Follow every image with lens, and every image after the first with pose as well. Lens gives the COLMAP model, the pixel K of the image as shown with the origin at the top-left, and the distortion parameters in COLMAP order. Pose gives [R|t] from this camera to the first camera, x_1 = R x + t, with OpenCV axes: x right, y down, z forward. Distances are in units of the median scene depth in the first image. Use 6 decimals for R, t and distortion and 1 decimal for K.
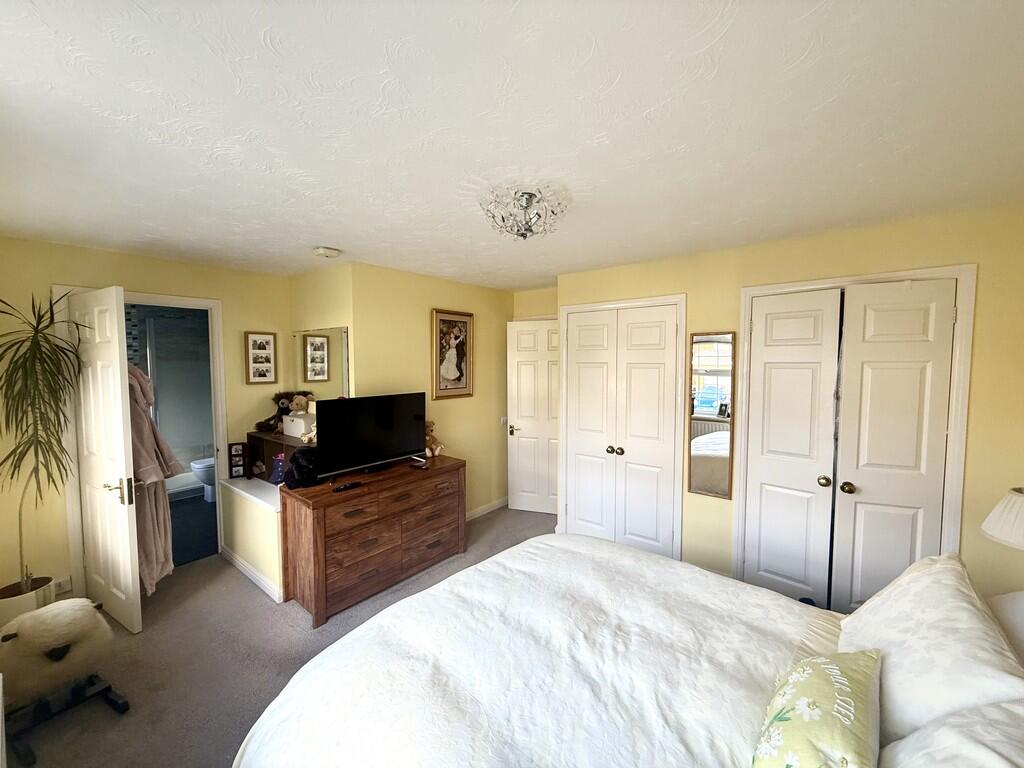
lens RADIAL K [[407.2, 0, 512.0], [0, 407.2, 384.0], [0, 0, 1]] dist [-0.000175, 0.000058]
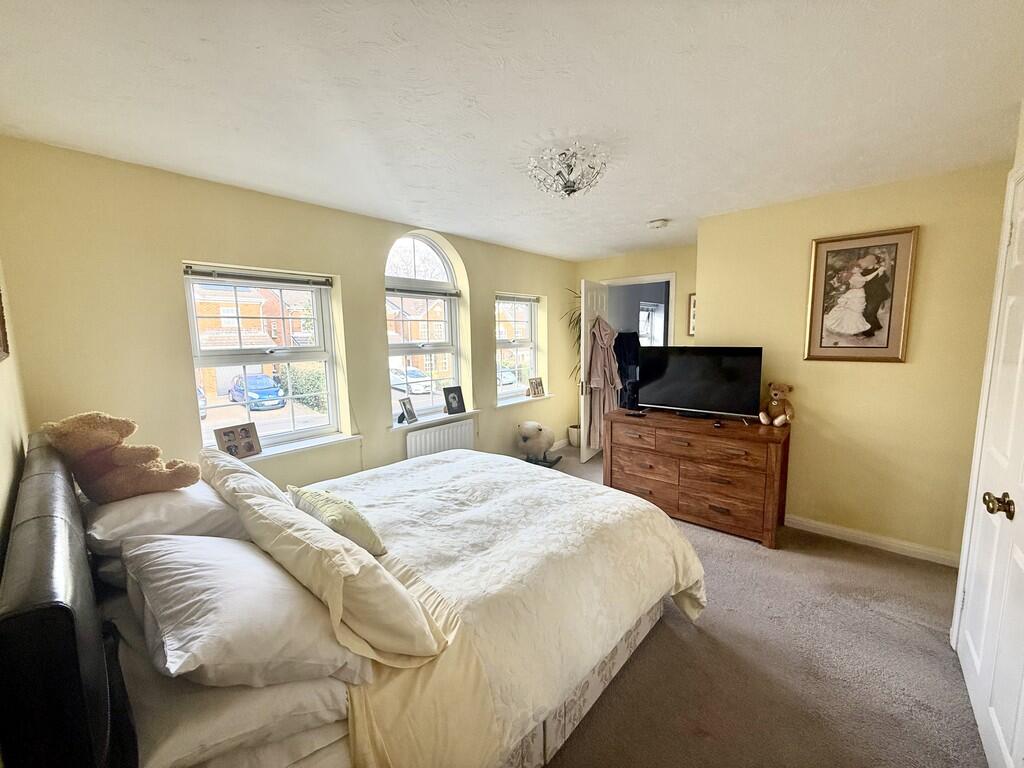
lens RADIAL K [[407.2, 0, 512.0], [0, 407.2, 384.0], [0, 0, 1]] dist [-0.000175, 0.000058]
pose [[-0.034067, 0.129771, -0.990959, 0.593489], [-0.035439, 0.990754, 0.130963, 0.002889], [0.998791, 0.039580, -0.029154, 0.449403]]
